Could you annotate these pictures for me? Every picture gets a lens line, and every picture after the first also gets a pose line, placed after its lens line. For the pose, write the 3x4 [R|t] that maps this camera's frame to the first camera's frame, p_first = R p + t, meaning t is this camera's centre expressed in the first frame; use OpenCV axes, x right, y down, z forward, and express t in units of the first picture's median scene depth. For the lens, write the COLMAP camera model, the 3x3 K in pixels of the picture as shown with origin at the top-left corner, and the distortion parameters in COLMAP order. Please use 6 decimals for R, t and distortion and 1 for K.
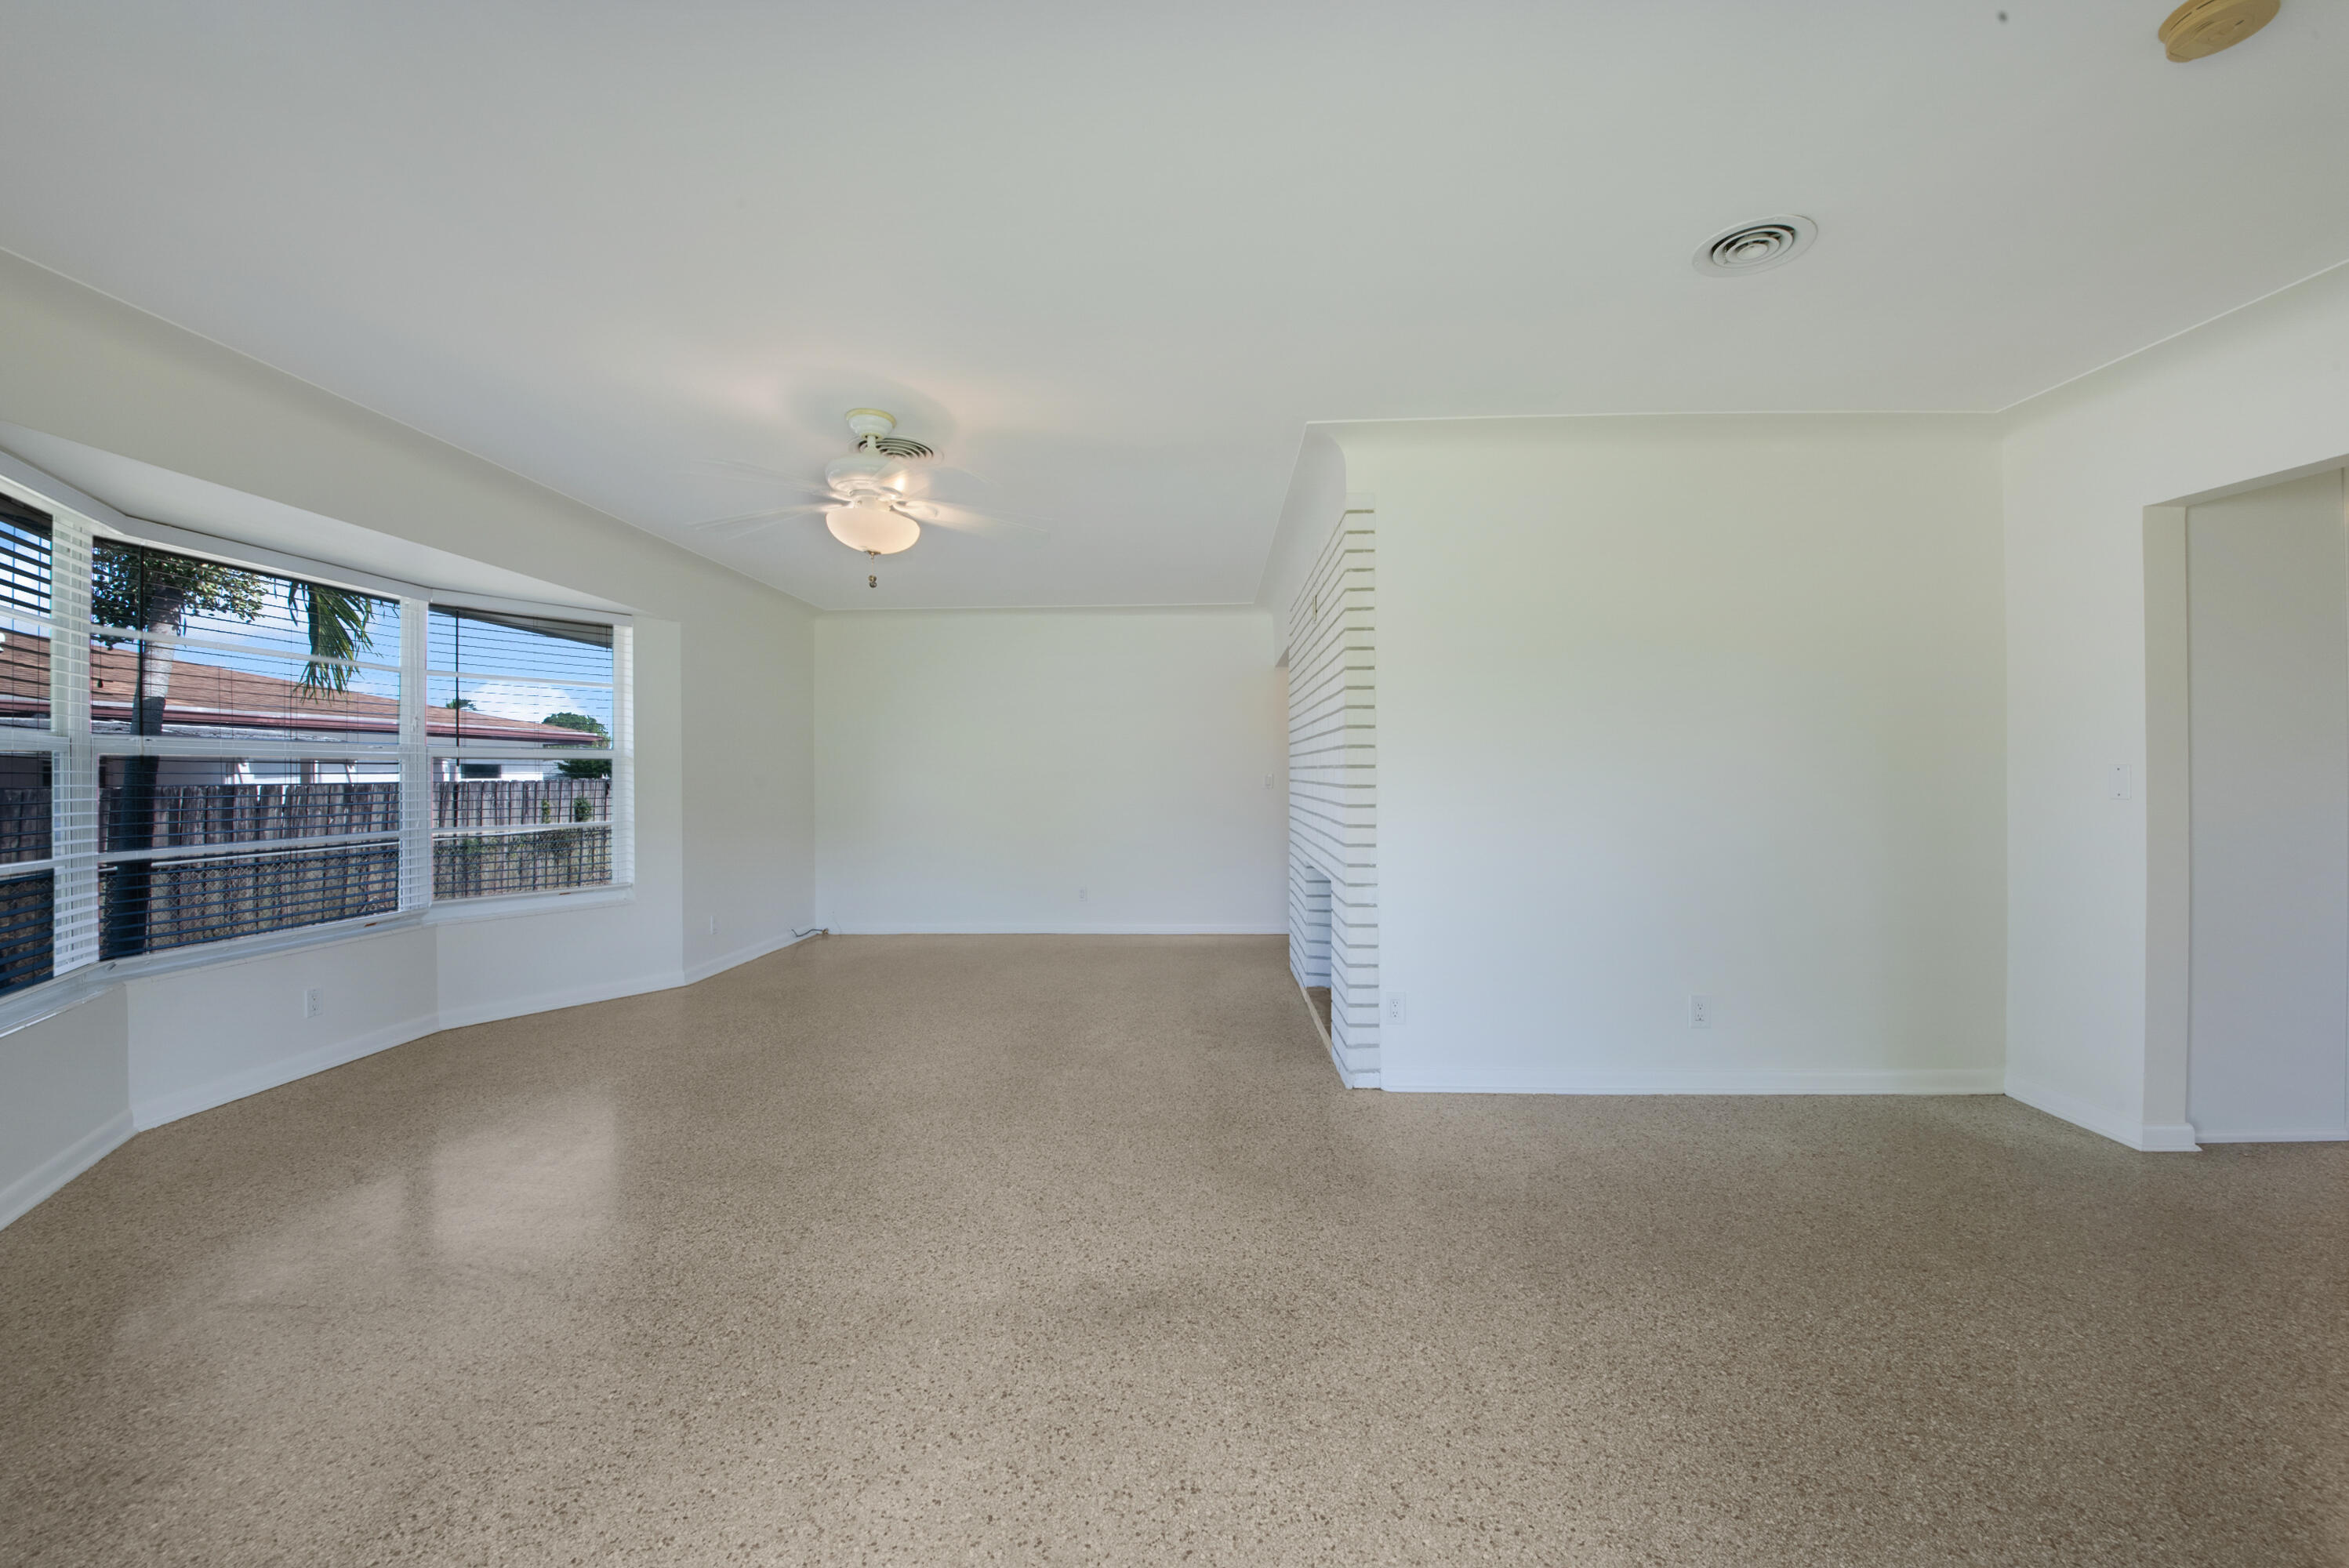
lens RADIAL K [[879.4, 0, 1177.2], [0, 879.4, 762.4], [0, 0, 1]] dist [0.001810, -0.003588]
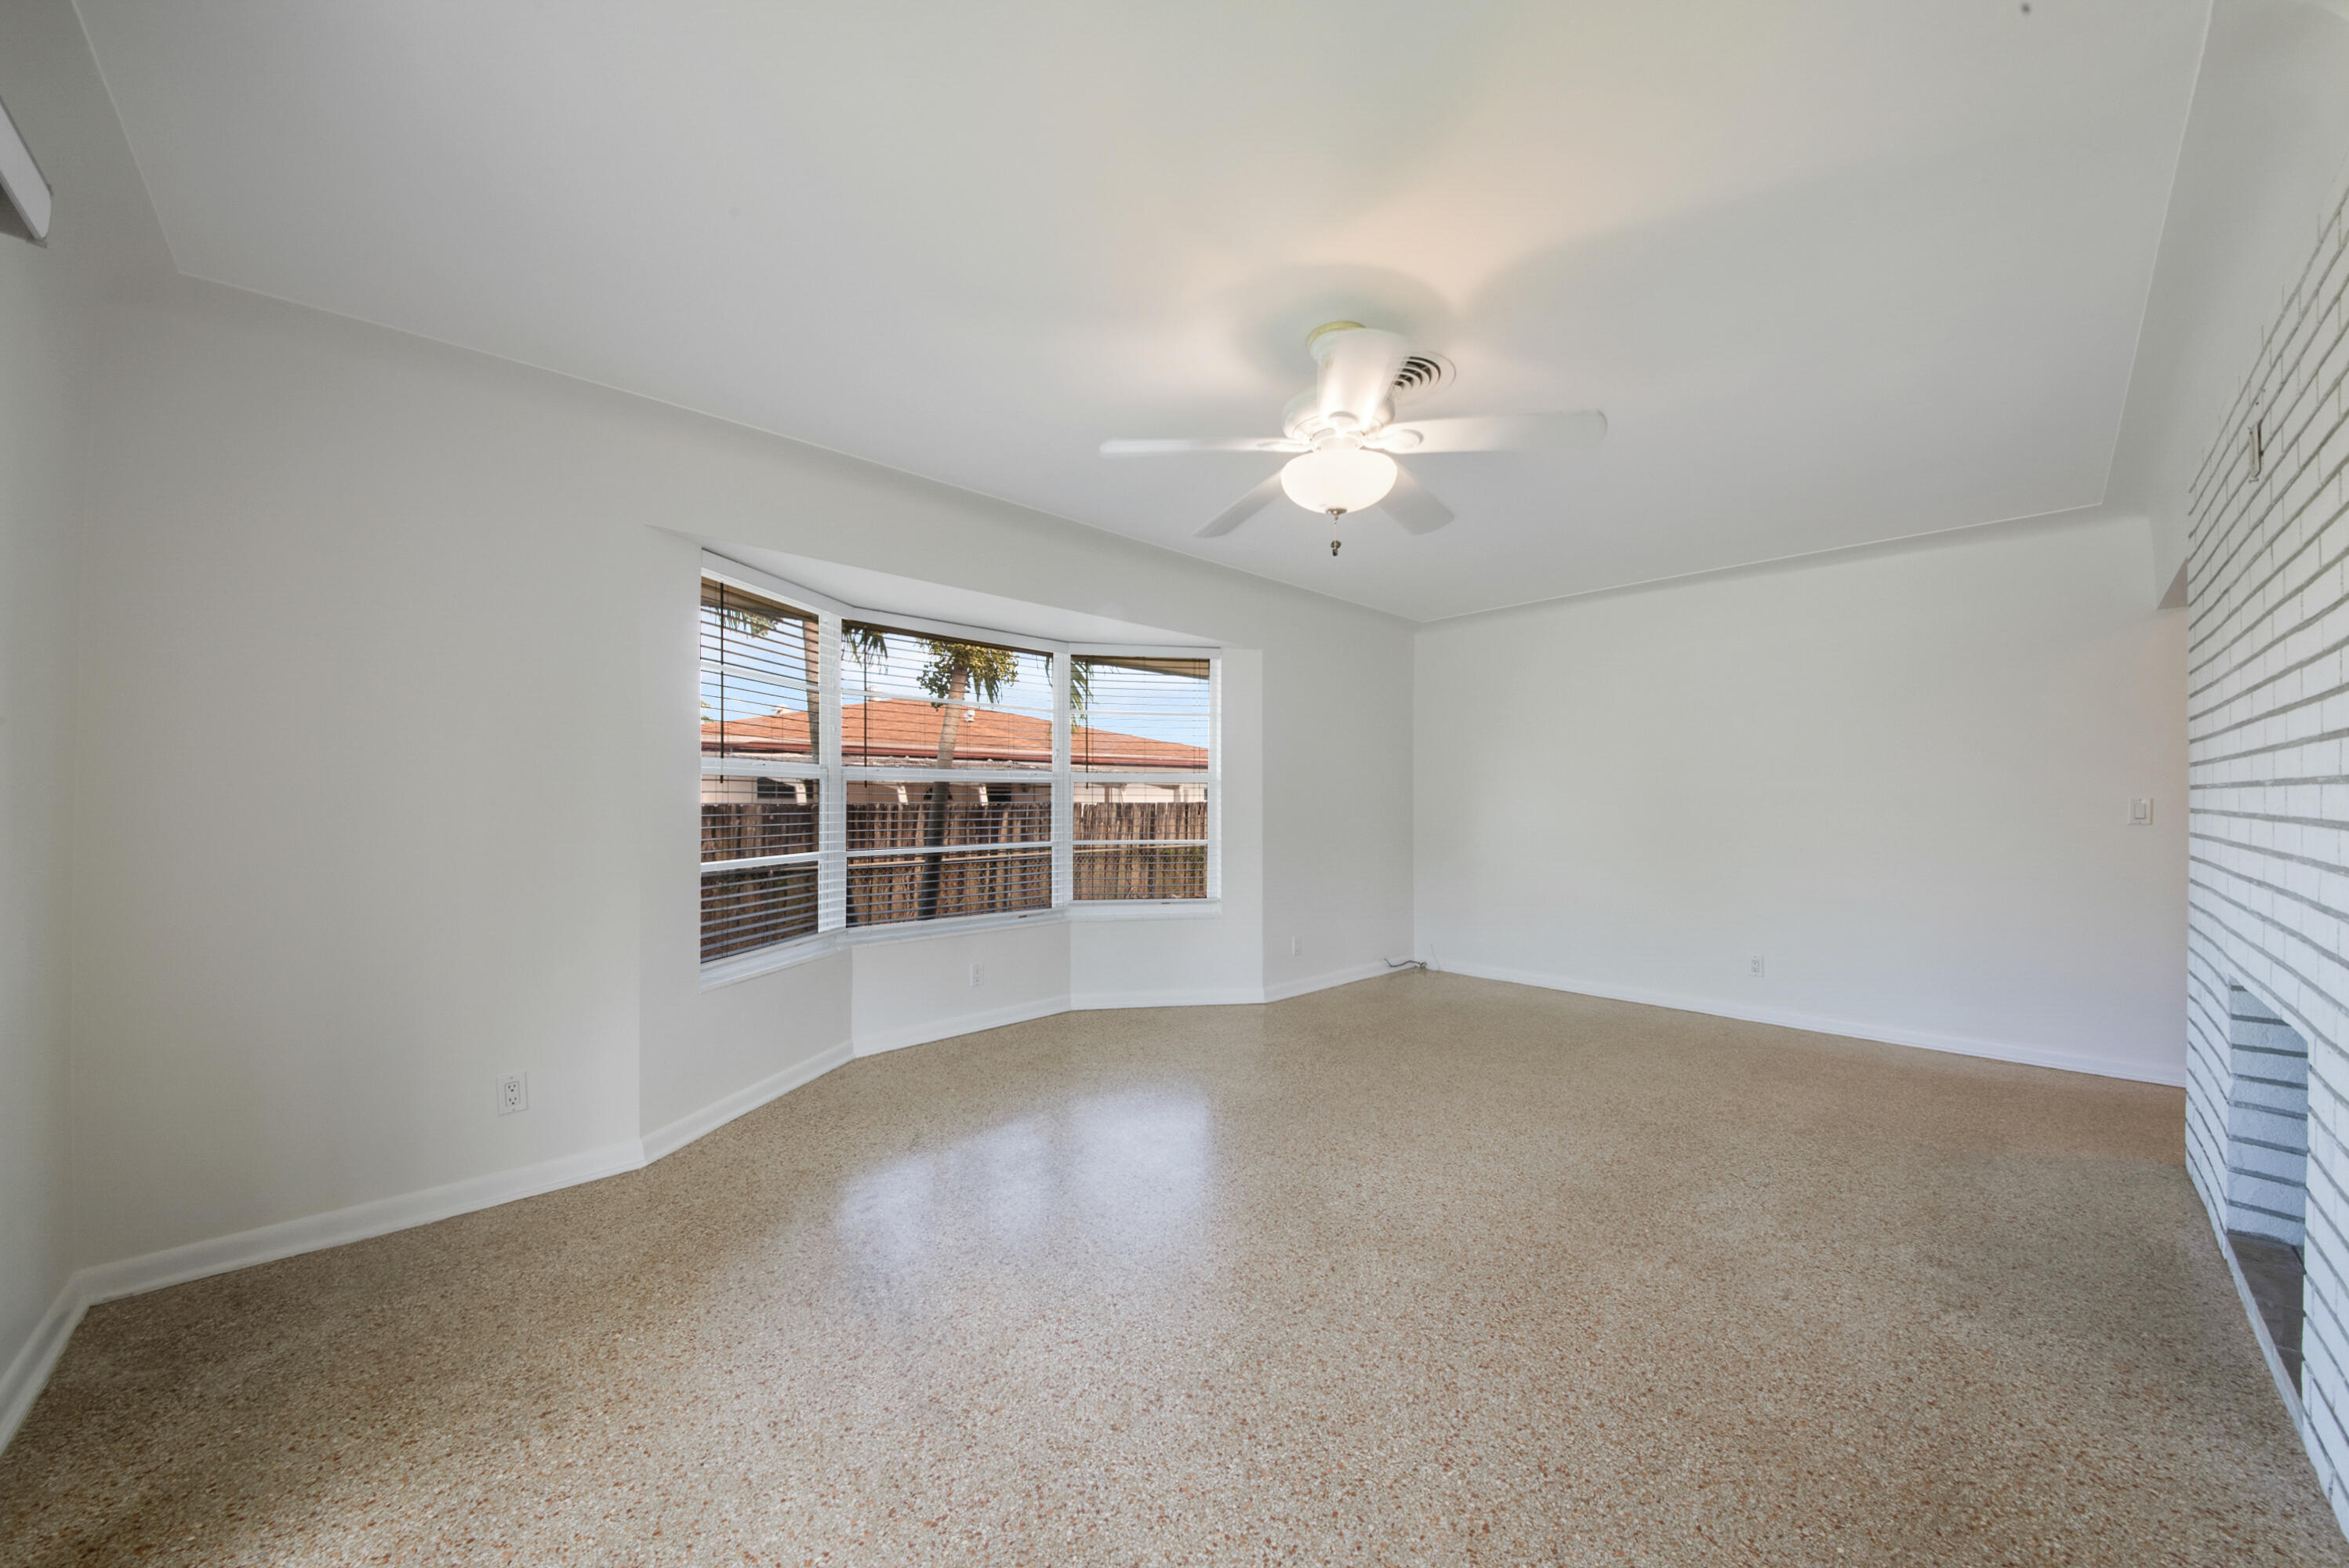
lens RADIAL K [[835.5, 0, 1161.3], [0, 835.5, 786.8], [0, 0, 1]] dist [-0.006370, -0.004911]
pose [[0.708056, -0.005721, -0.706133, 0.047938], [0.006014, 0.999980, -0.002072, 0.004096], [0.706131, -0.002779, 0.708076, 0.276272]]
